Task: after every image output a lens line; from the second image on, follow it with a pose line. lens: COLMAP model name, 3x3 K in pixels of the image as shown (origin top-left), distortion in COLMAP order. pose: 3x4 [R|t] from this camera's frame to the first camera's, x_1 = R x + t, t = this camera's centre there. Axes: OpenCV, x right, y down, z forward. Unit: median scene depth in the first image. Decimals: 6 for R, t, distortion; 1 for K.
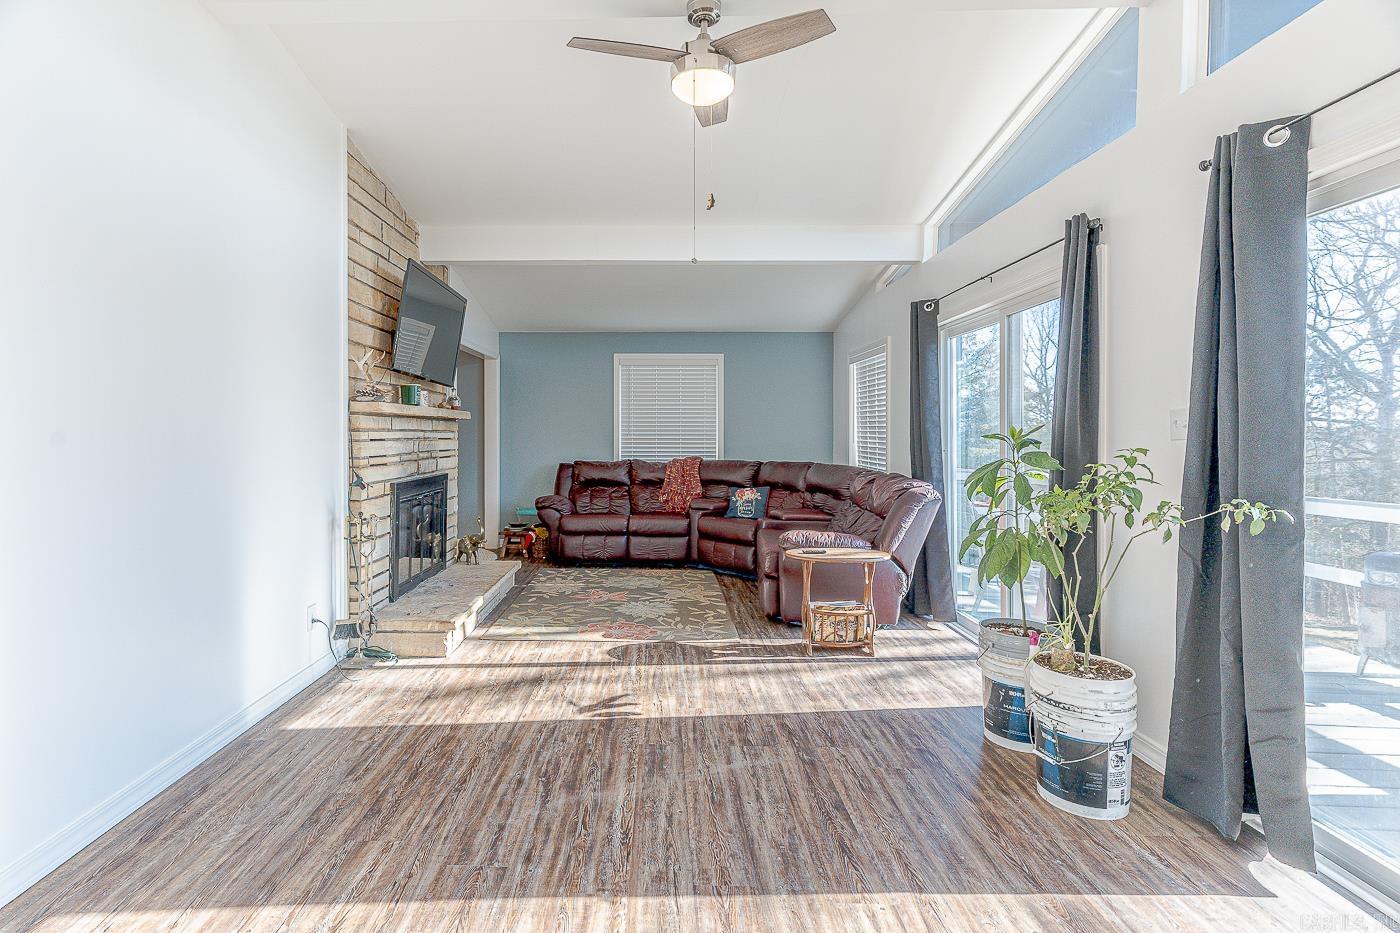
lens RADIAL K [[680.3, 0, 657.5], [0, 680.3, 435.5], [0, 0, 1]] dist [0.000120, 0.000489]
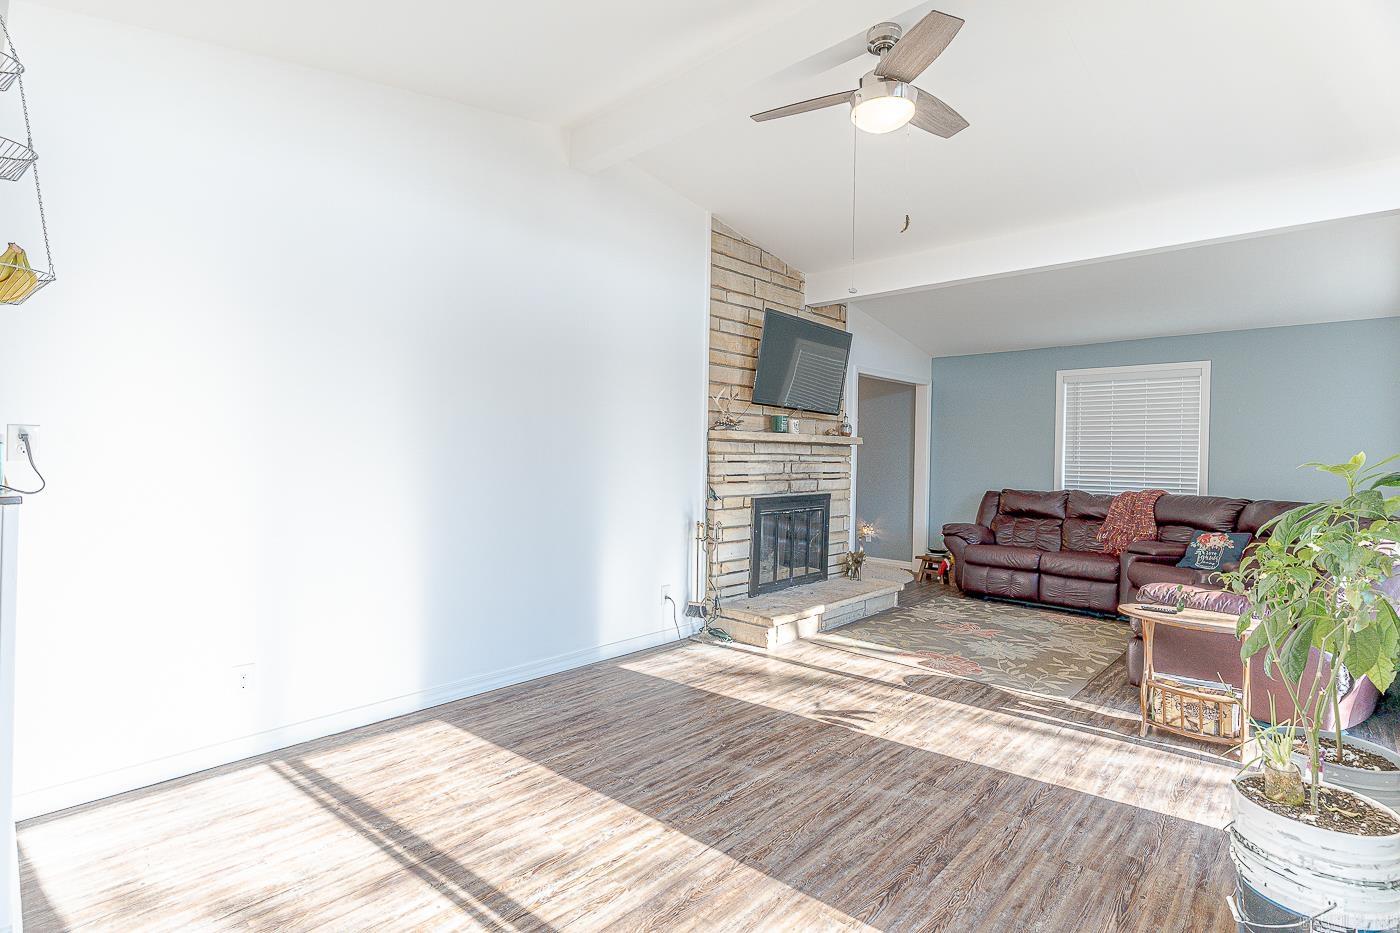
lens RADIAL K [[680.3, 0, 696.9], [0, 680.3, 460.9], [0, 0, 1]] dist [0.000120, 0.000489]
pose [[0.748249, 0.014452, -0.663260, 0.366681], [-0.014720, 0.999878, 0.005180, 0.000128], [0.663254, 0.005888, 0.748371, 0.045048]]
